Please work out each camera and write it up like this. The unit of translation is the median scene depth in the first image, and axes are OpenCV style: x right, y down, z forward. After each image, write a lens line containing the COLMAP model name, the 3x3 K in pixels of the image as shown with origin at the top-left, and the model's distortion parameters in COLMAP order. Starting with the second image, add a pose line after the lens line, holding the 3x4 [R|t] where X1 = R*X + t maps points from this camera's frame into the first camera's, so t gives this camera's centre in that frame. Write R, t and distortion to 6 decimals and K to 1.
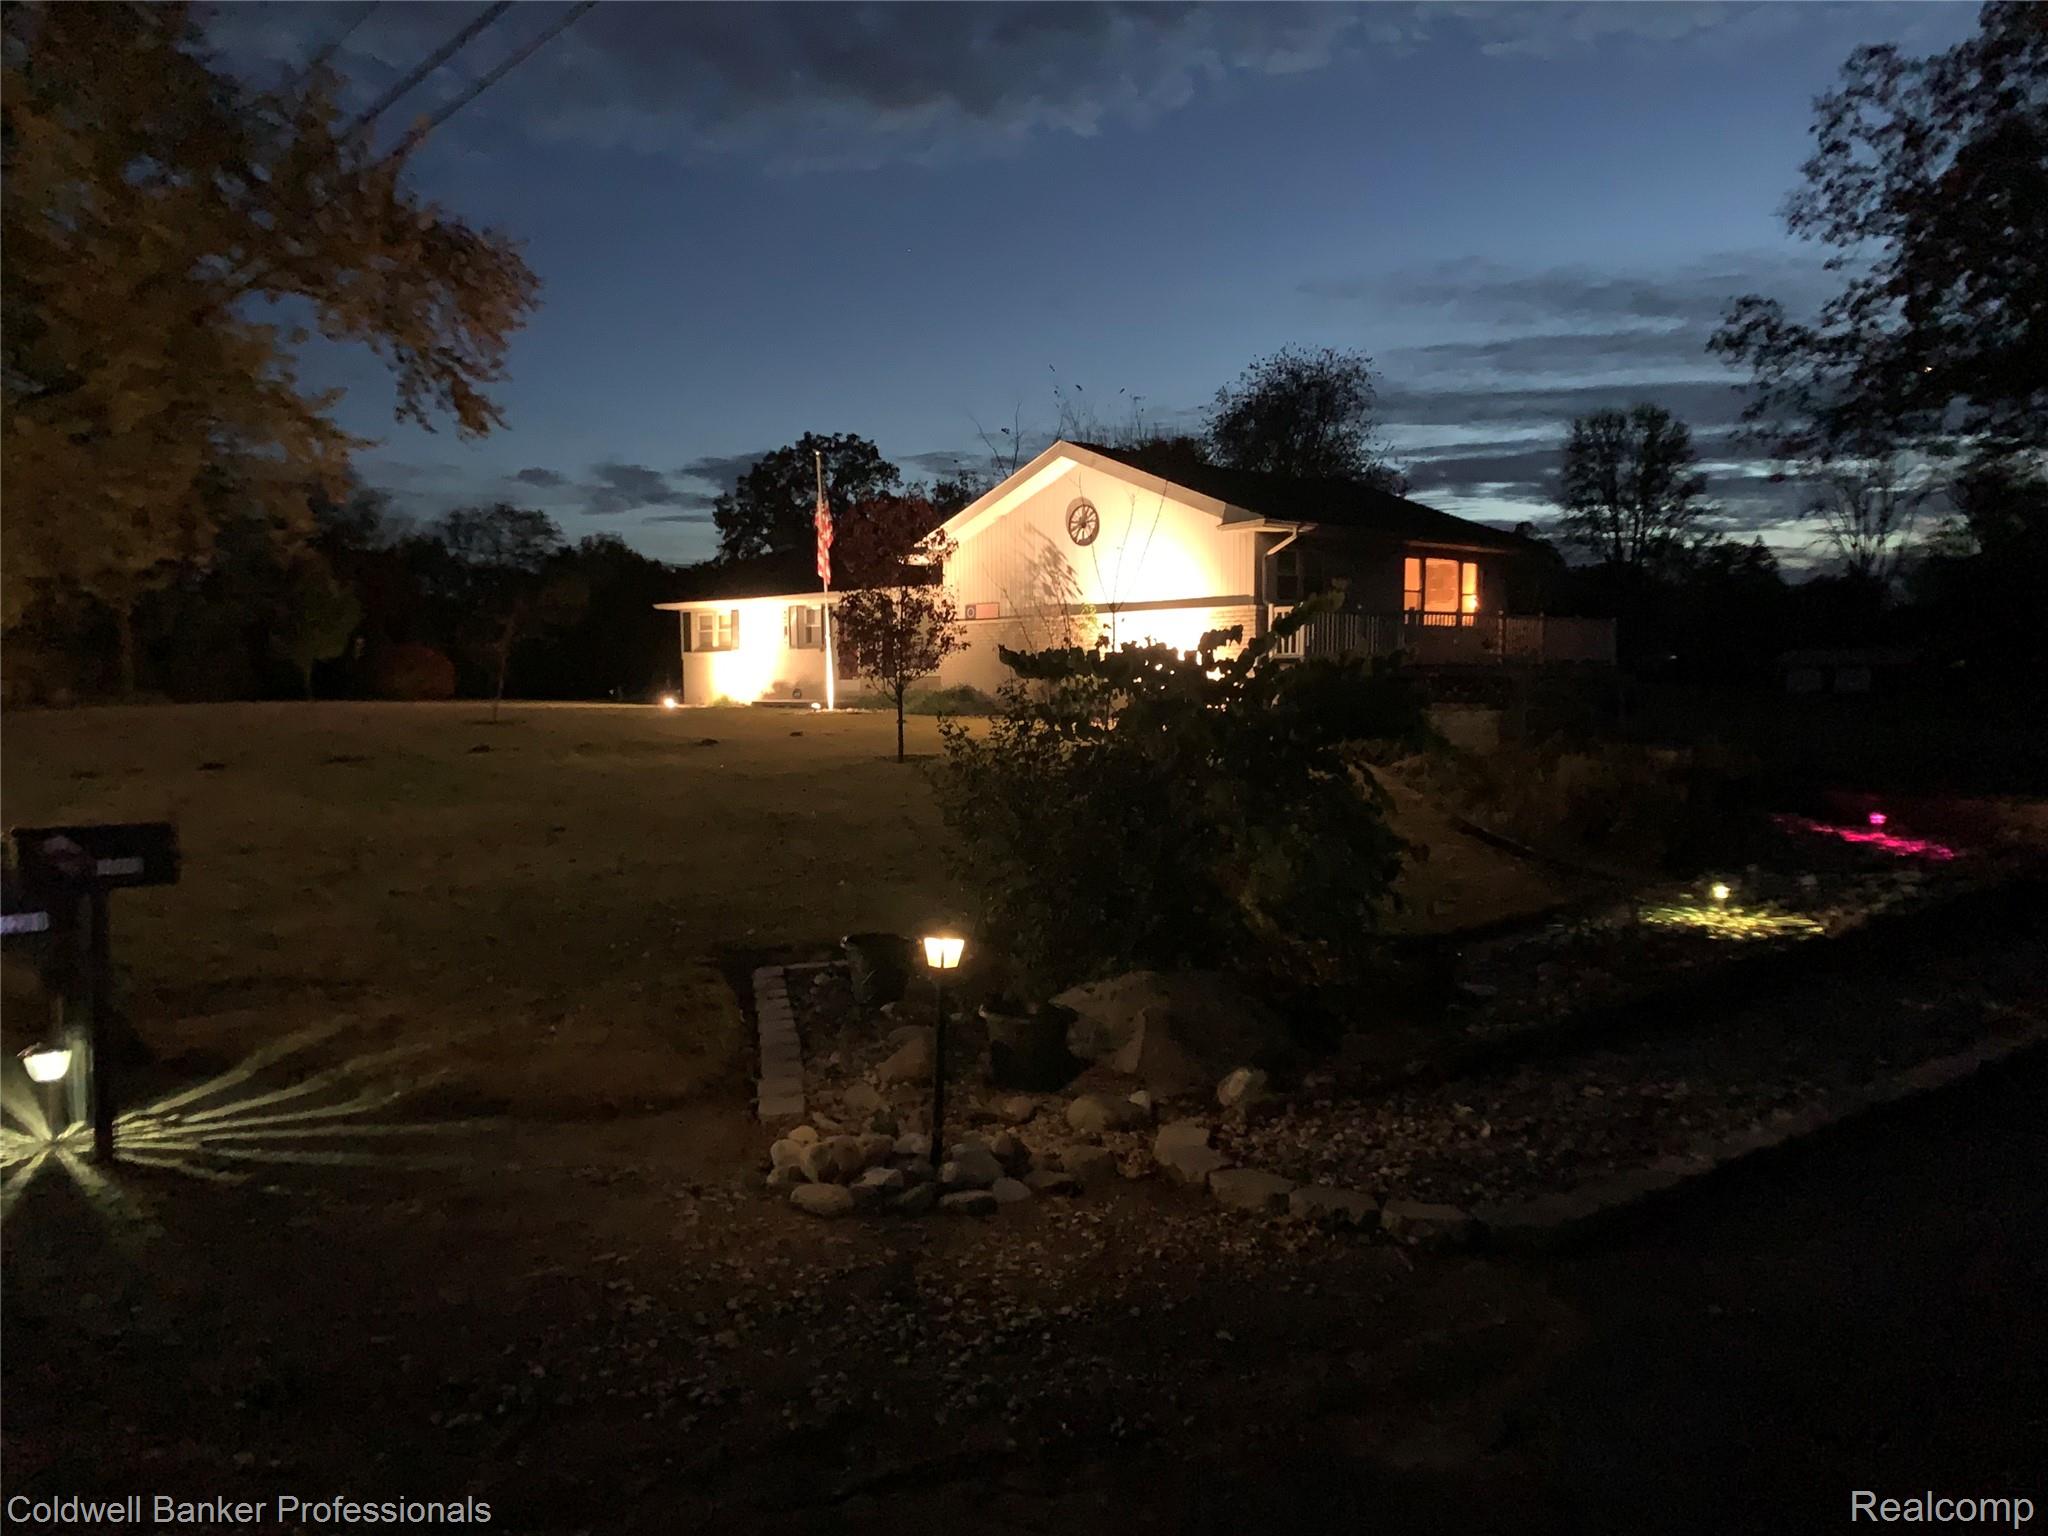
lens RADIAL K [[1520.2, 0, 1021.8], [0, 1520.2, 806.3], [0, 0, 1]] dist [0.063078, -0.084224]
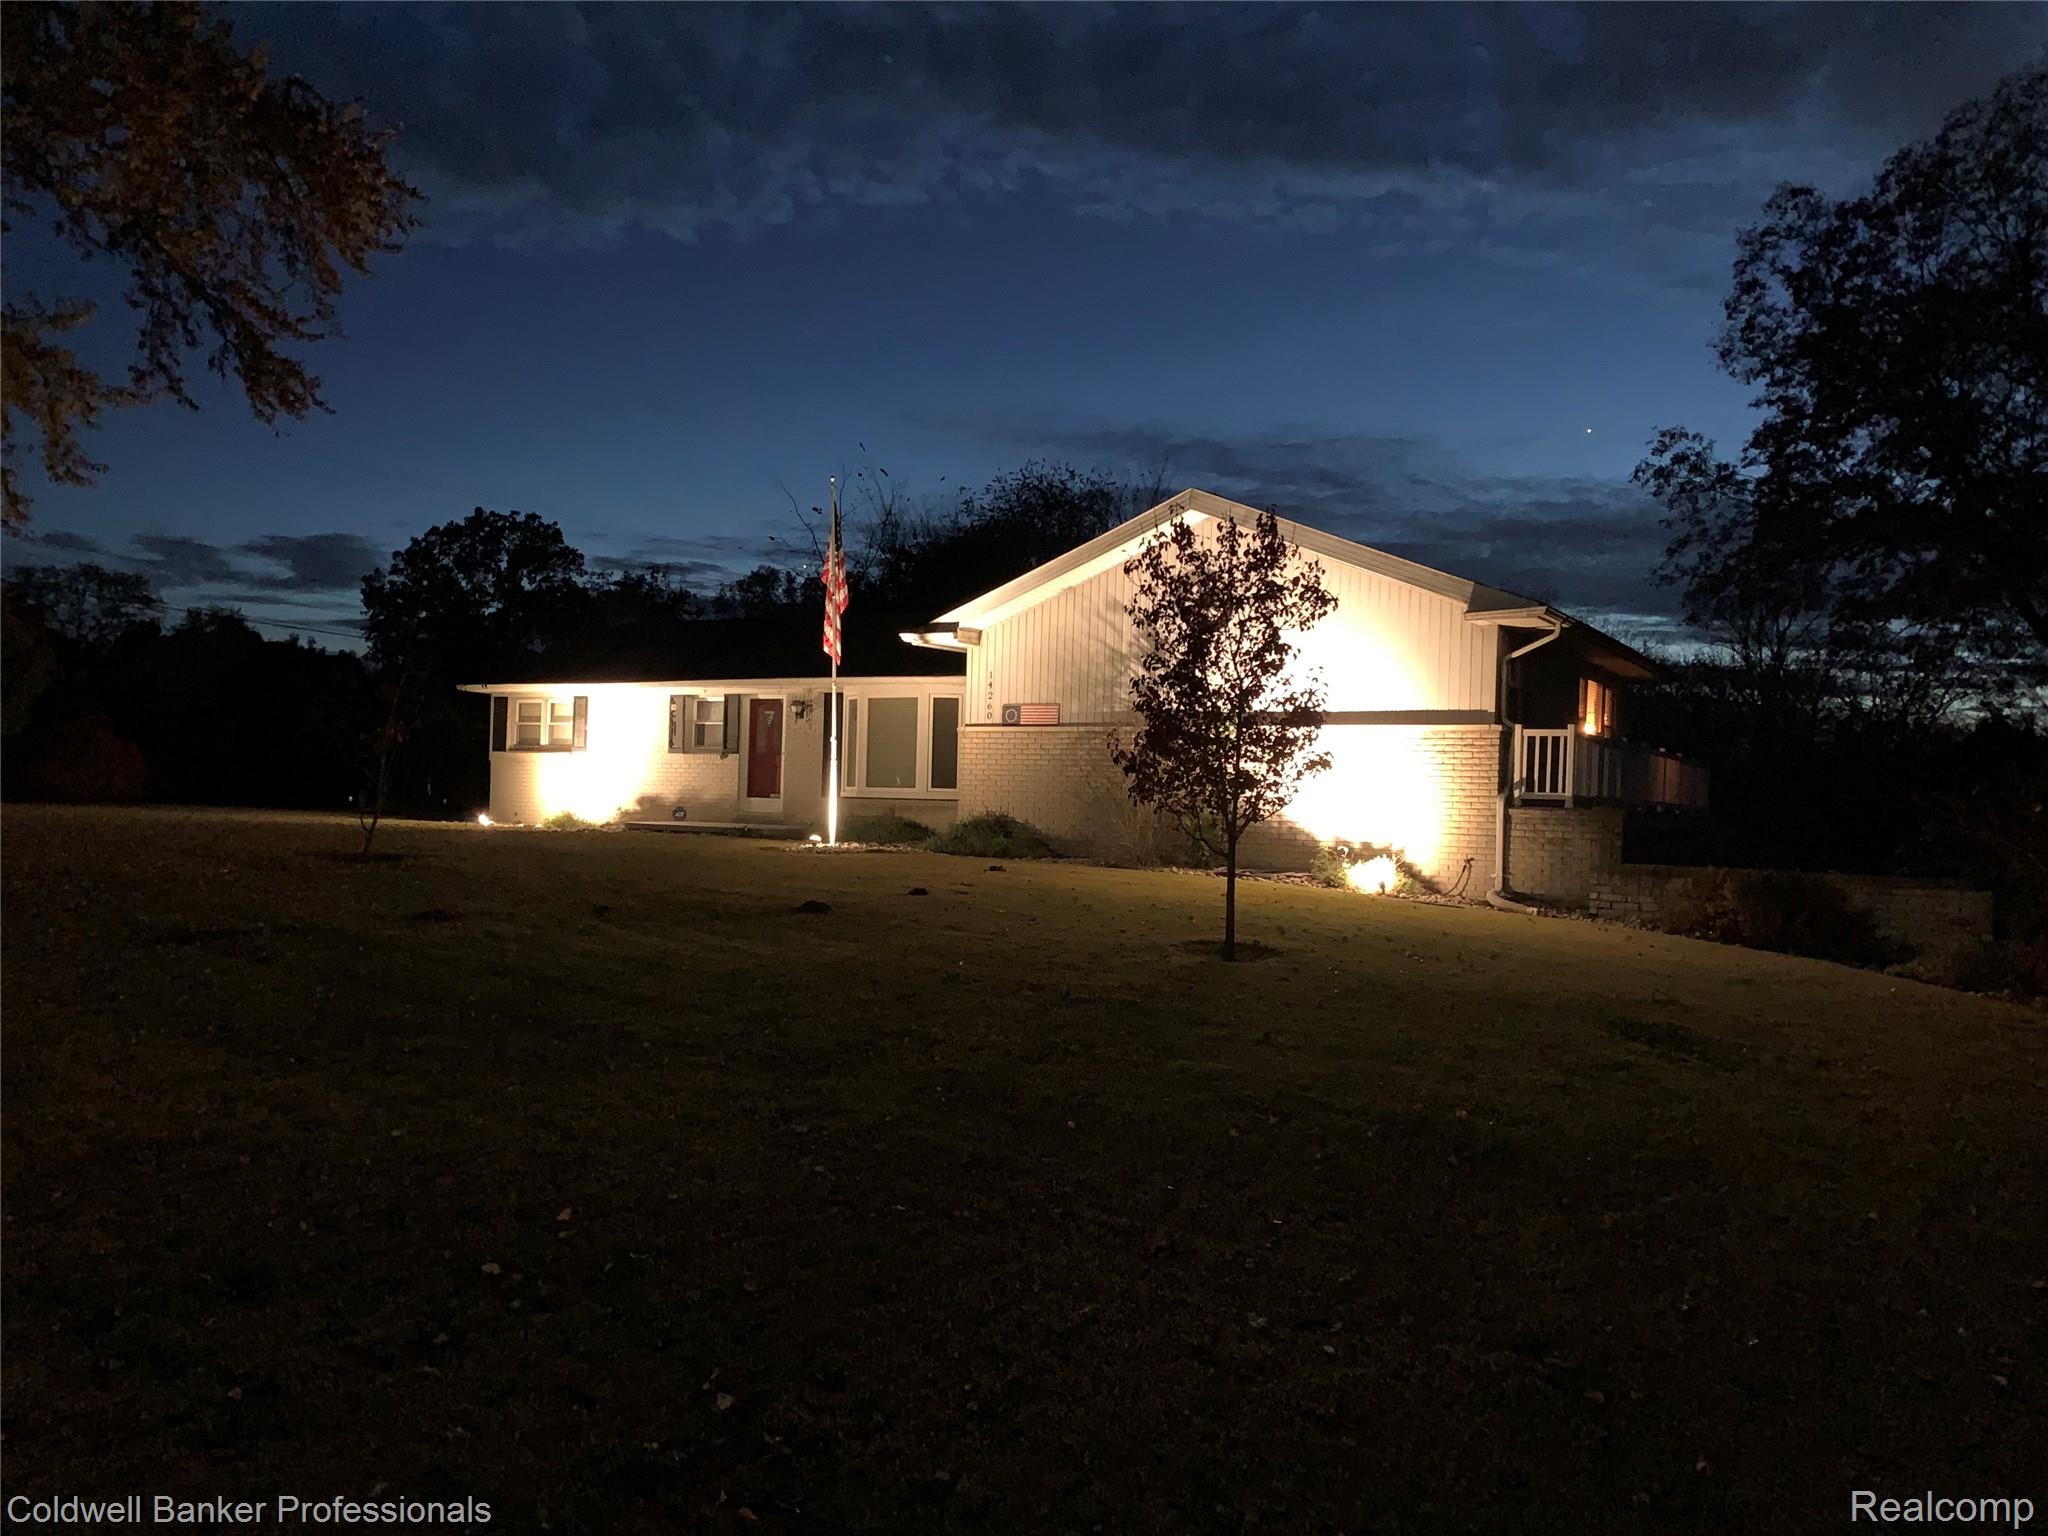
lens RADIAL K [[1520.2, 0, 1021.8], [0, 1520.2, 806.3], [0, 0, 1]] dist [0.063078, -0.084224]
pose [[0.967542, 0.035692, 0.250177, -0.166432], [-0.016335, 0.996739, -0.079027, -0.020926], [-0.252181, 0.072376, 0.964970, 0.235805]]
